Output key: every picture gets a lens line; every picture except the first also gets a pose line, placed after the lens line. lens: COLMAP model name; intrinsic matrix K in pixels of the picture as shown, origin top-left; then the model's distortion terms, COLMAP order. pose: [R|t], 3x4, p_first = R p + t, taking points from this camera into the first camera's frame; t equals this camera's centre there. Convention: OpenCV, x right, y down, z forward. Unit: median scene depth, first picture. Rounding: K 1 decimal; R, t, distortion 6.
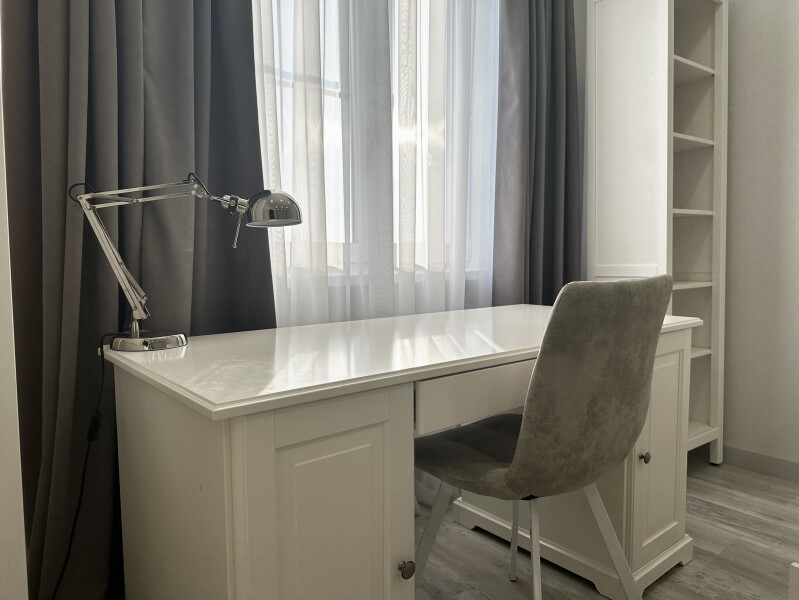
lens RADIAL K [[557.0, 0, 402.0], [0, 557.0, 302.6], [0, 0, 1]] dist [0.122583, -0.205594]
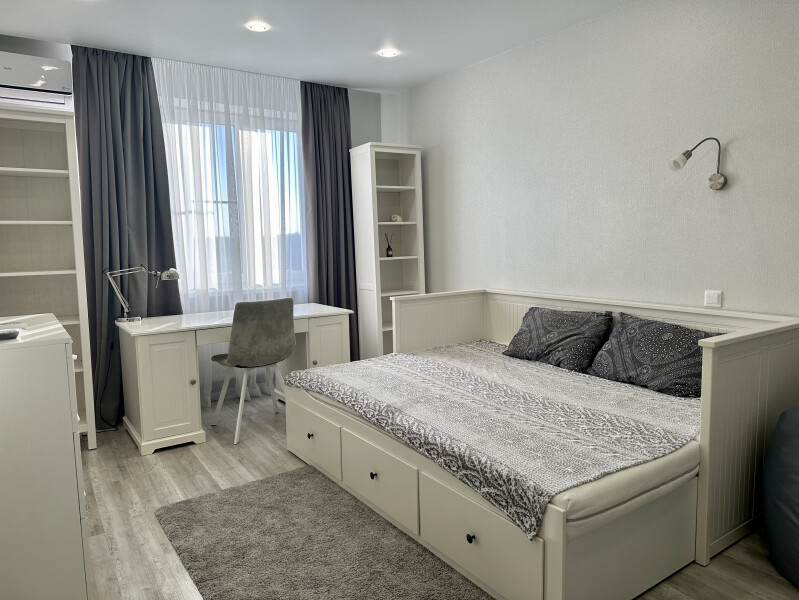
lens RADIAL K [[557.0, 0, 402.0], [0, 557.0, 302.6], [0, 0, 1]] dist [0.122583, -0.205594]
pose [[0.996818, -0.000178, -0.079706, 1.232116], [0.003011, 0.999368, 0.035425, -0.121370], [0.079649, -0.035552, 0.996189, -1.882688]]
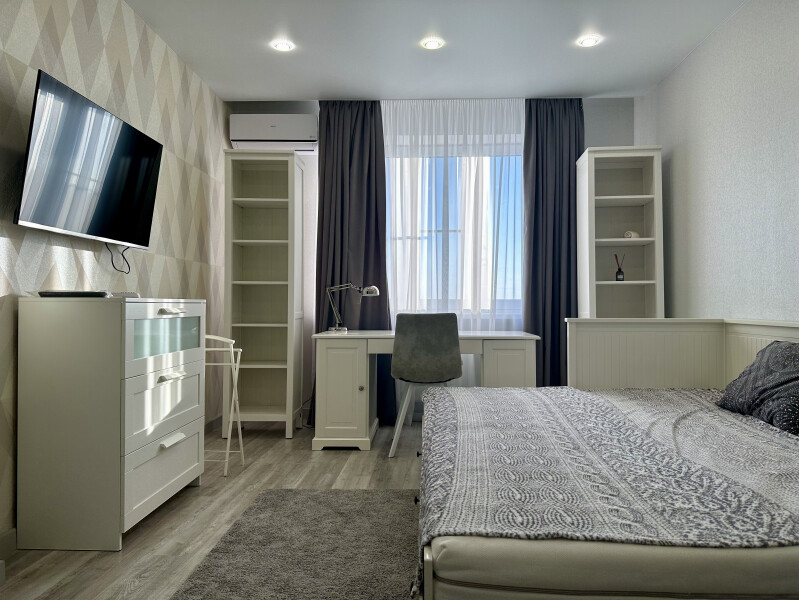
lens RADIAL K [[557.0, 0, 402.0], [0, 557.0, 302.6], [0, 0, 1]] dist [0.122583, -0.205594]
pose [[0.747015, 0.008540, -0.664753, 2.040482], [-0.062890, 0.996341, -0.057873, 0.074665], [0.661826, 0.085038, 0.744819, -1.256469]]
